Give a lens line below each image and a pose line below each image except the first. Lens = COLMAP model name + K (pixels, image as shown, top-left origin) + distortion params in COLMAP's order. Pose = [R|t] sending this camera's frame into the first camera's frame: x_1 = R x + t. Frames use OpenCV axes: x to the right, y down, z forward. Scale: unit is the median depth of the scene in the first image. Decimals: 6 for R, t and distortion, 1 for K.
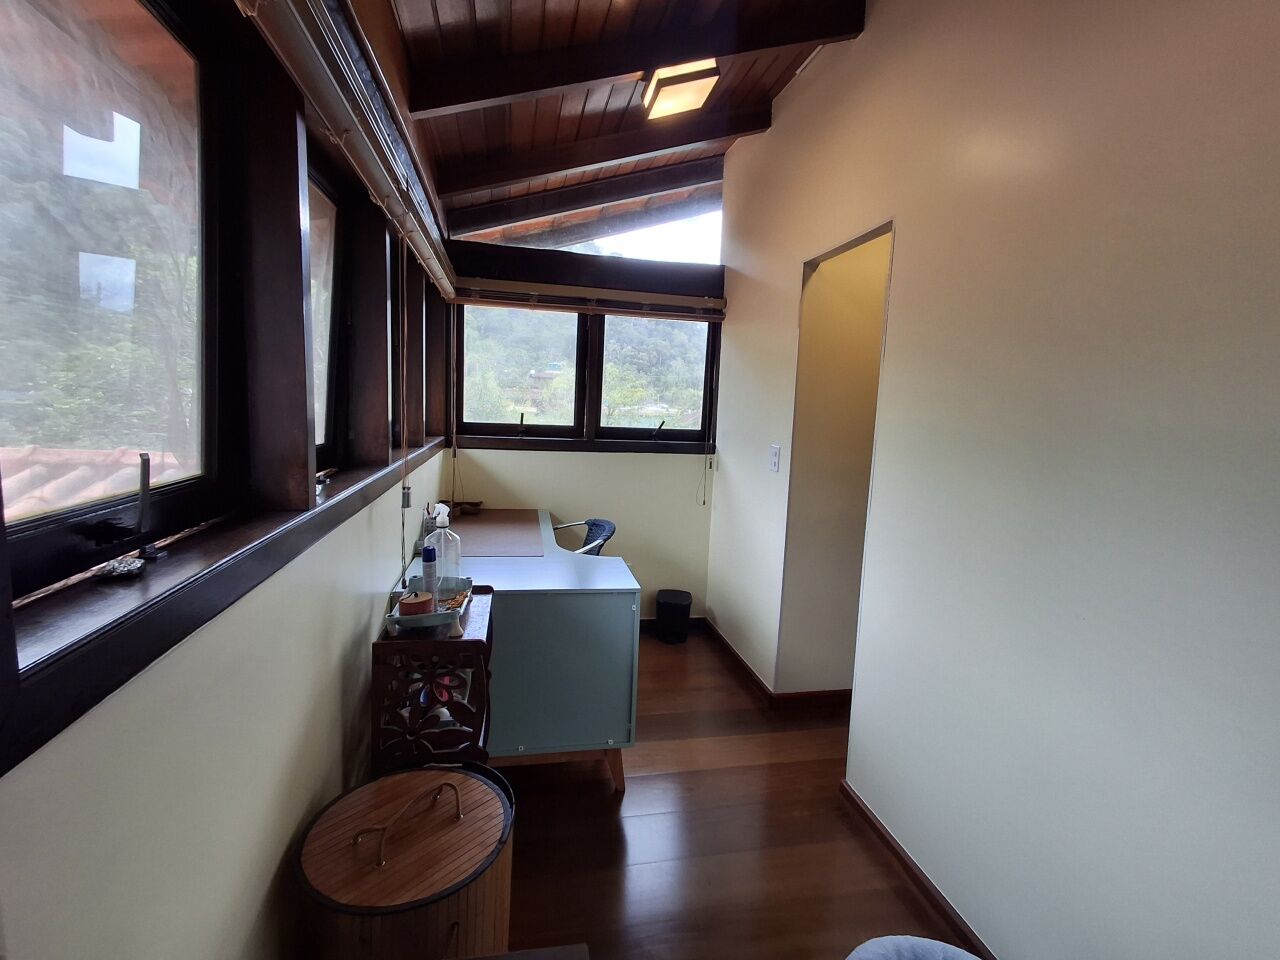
lens RADIAL K [[582.0, 0, 640.0], [0, 582.0, 480.0], [0, 0, 1]] dist [-0.000653, 0.000268]
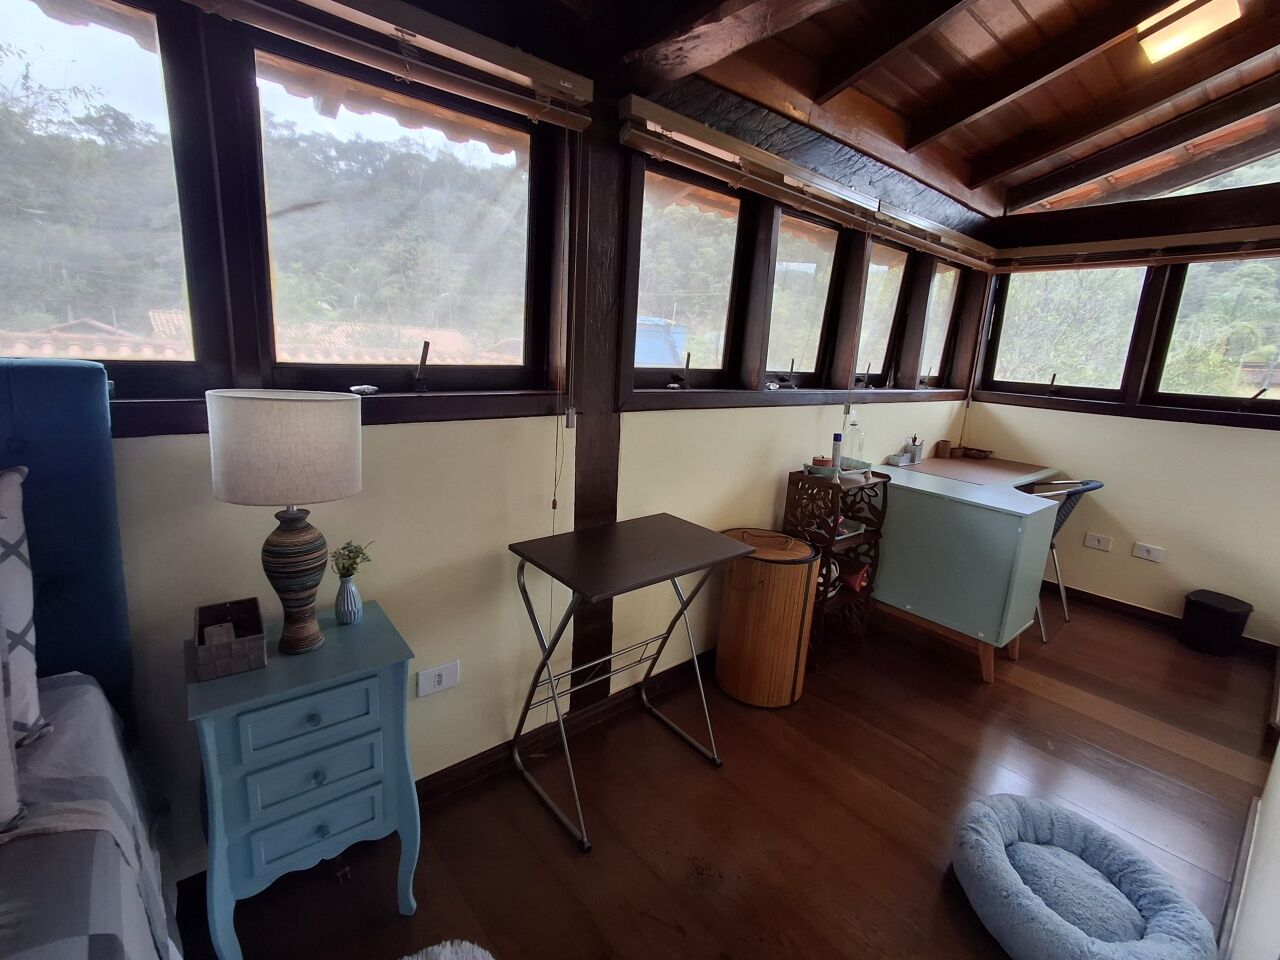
lens RADIAL K [[582.0, 0, 640.0], [0, 582.0, 480.0], [0, 0, 1]] dist [-0.000653, 0.000268]
pose [[0.473387, 0.179926, -0.862283, 0.367628], [-0.152303, 0.980891, 0.121062, 0.056354], [0.867588, 0.074019, 0.491745, -0.125373]]
